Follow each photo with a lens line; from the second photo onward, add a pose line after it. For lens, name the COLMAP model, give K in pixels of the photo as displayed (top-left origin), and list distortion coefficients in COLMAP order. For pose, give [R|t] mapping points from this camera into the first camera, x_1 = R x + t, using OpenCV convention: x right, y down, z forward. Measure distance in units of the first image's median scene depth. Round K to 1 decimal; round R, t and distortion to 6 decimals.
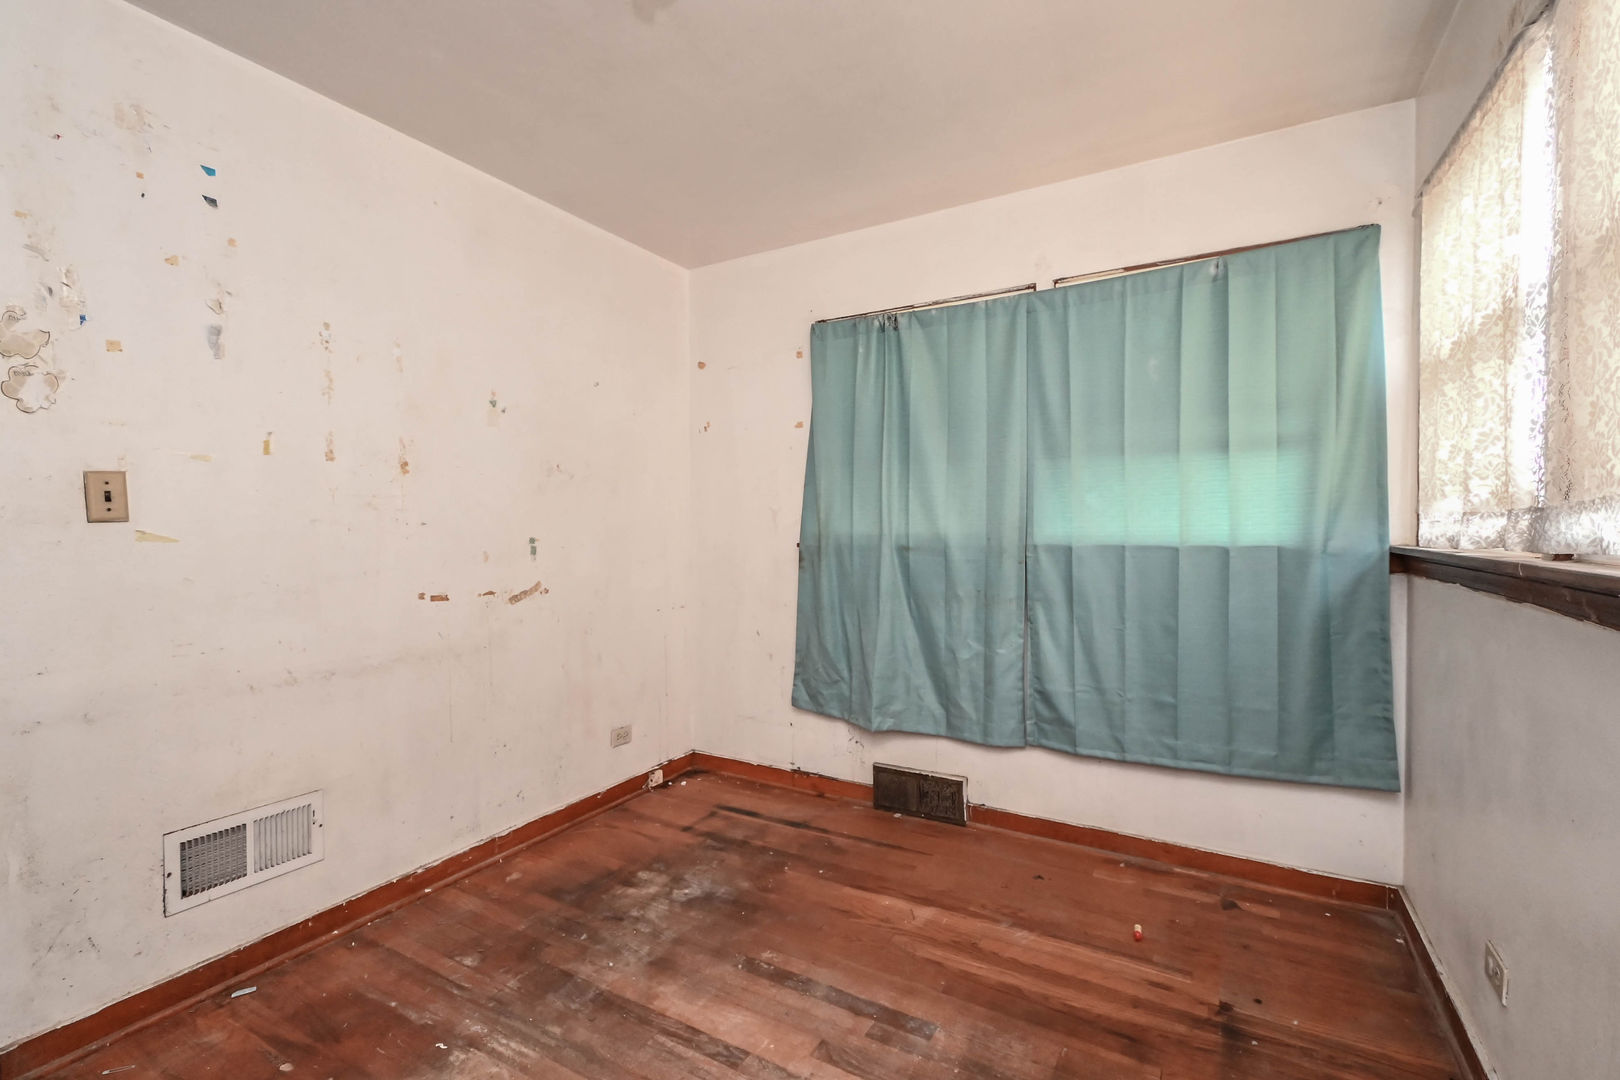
lens RADIAL K [[710.0, 0, 806.7], [0, 710.0, 542.2], [0, 0, 1]] dist [0.010254, -0.006534]
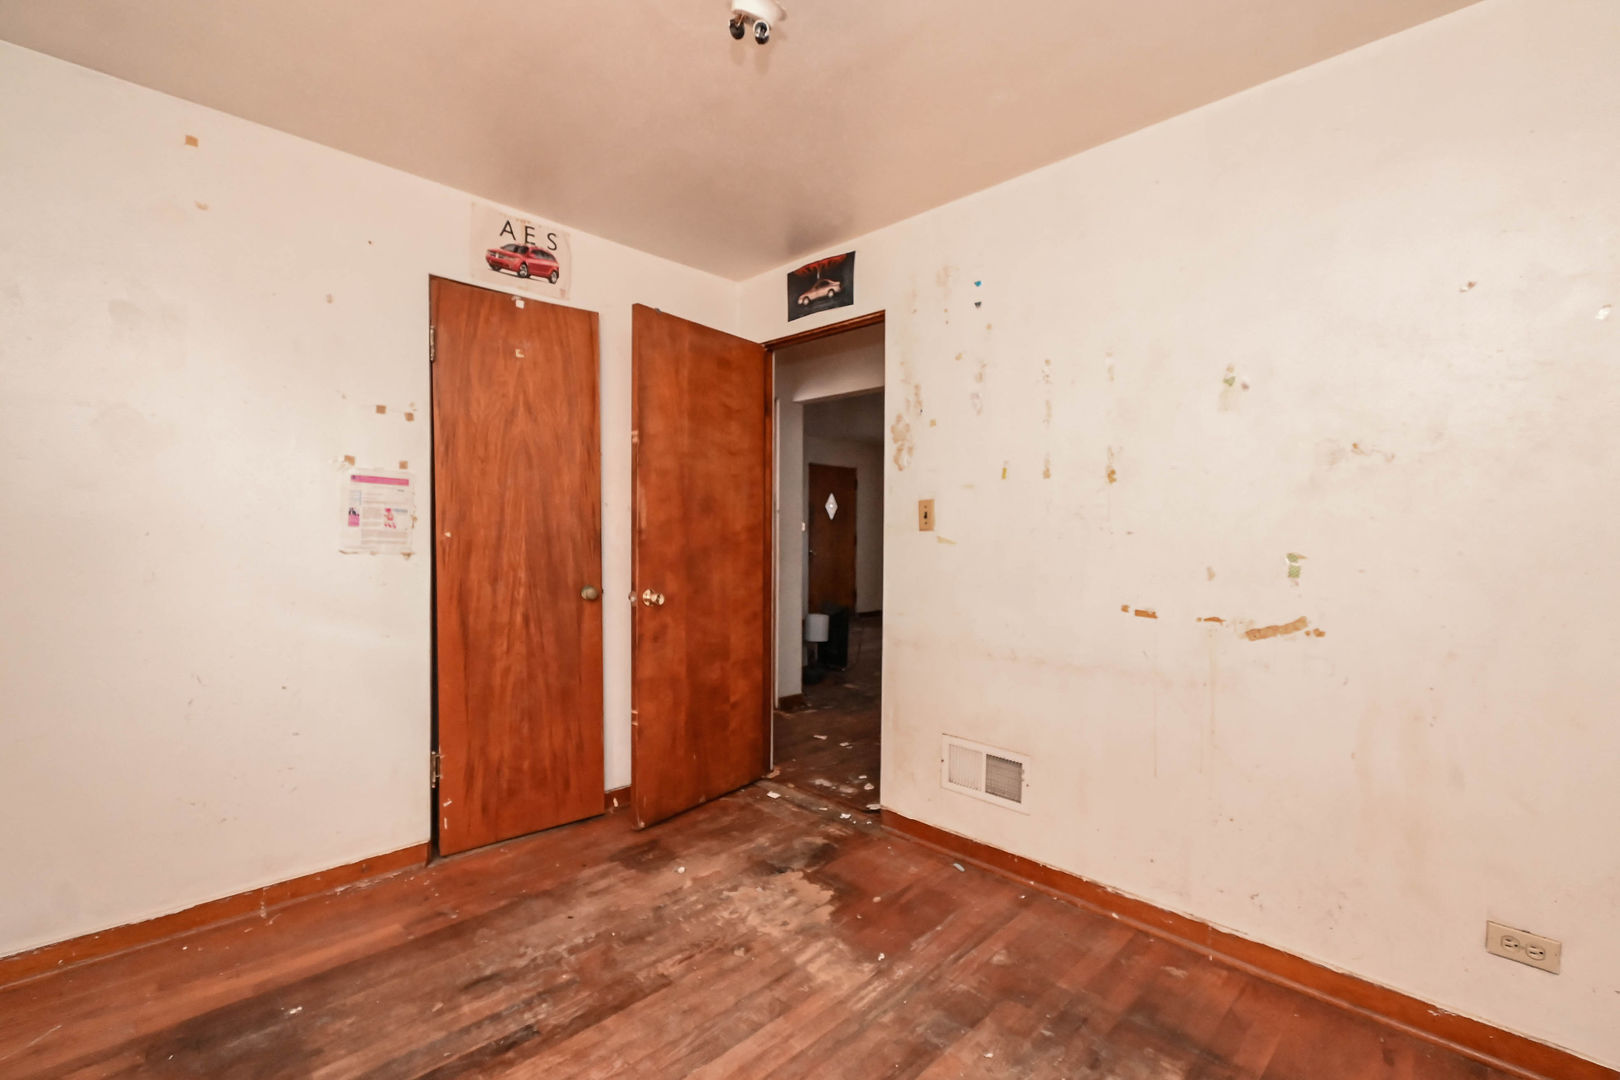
lens RADIAL K [[710.0, 0, 806.7], [0, 710.0, 542.2], [0, 0, 1]] dist [0.010254, -0.006534]
pose [[-0.261914, 0.015534, -0.964966, 0.477740], [-0.030644, 0.999232, 0.024403, -0.022688], [0.964604, 0.035962, -0.261237, 0.806864]]
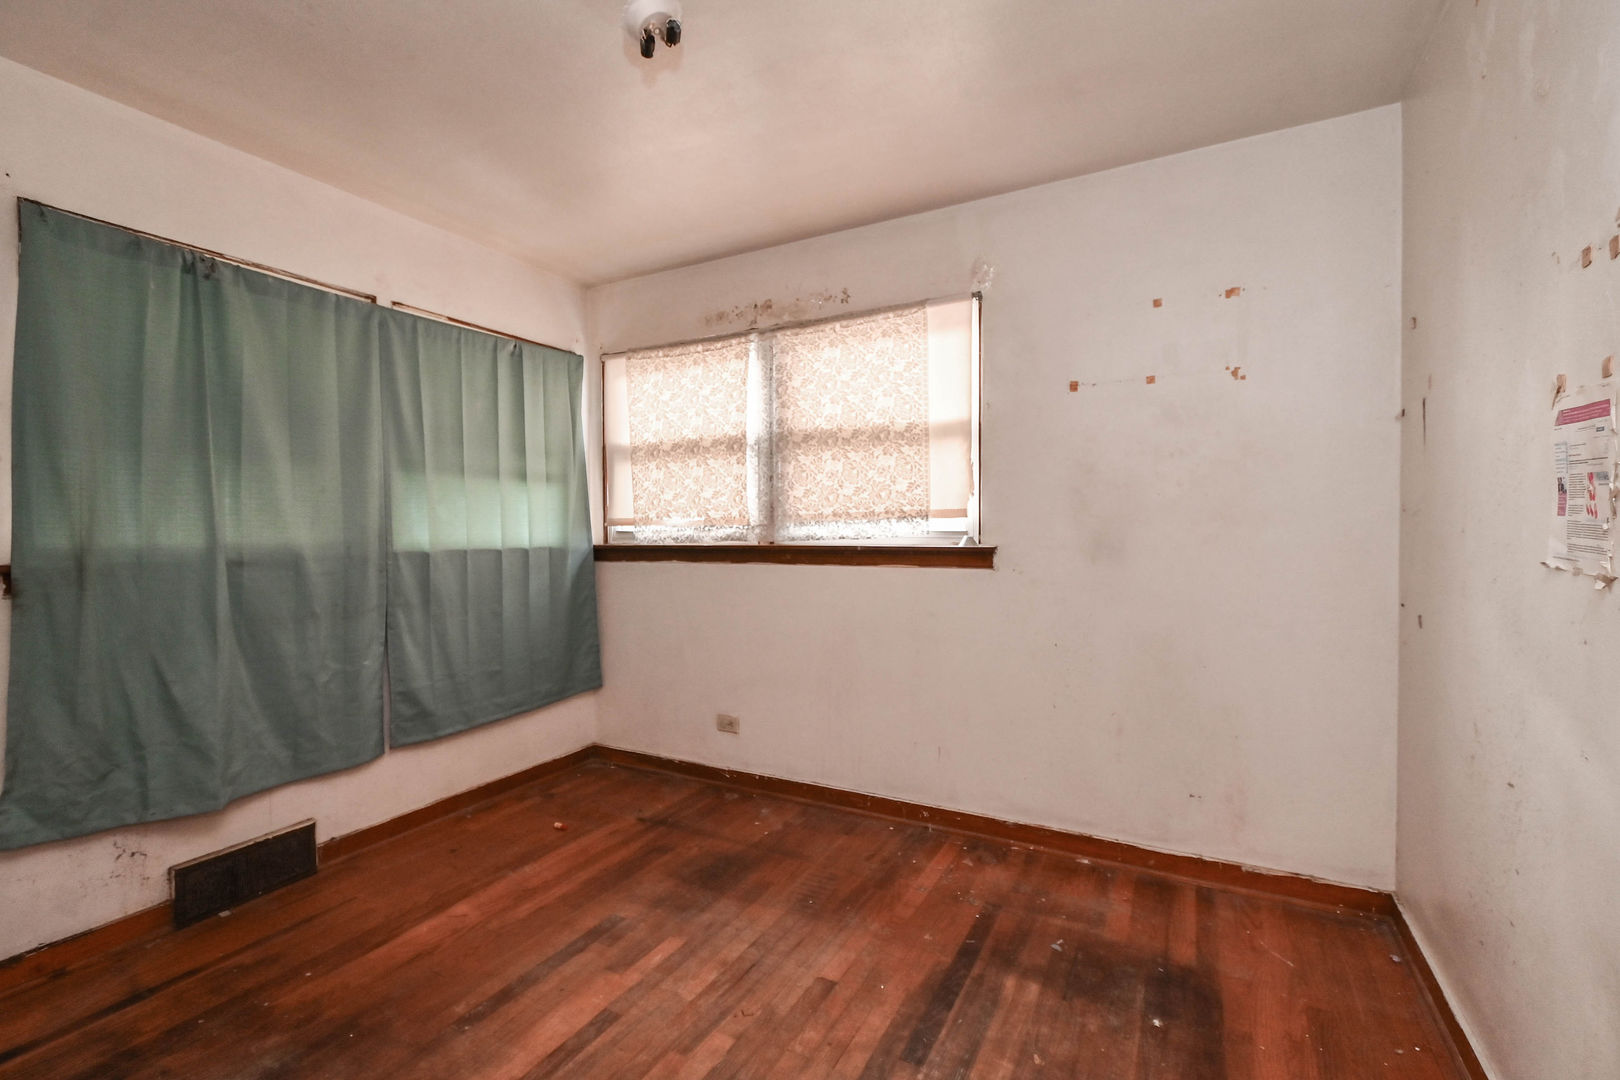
lens RADIAL K [[710.0, 0, 806.7], [0, 710.0, 542.2], [0, 0, 1]] dist [0.010254, -0.006534]
pose [[-0.033986, -0.012460, 0.999345, -0.802873], [0.031863, 0.999400, 0.013544, -0.006854], [-0.998914, 0.032302, -0.033568, 0.475714]]
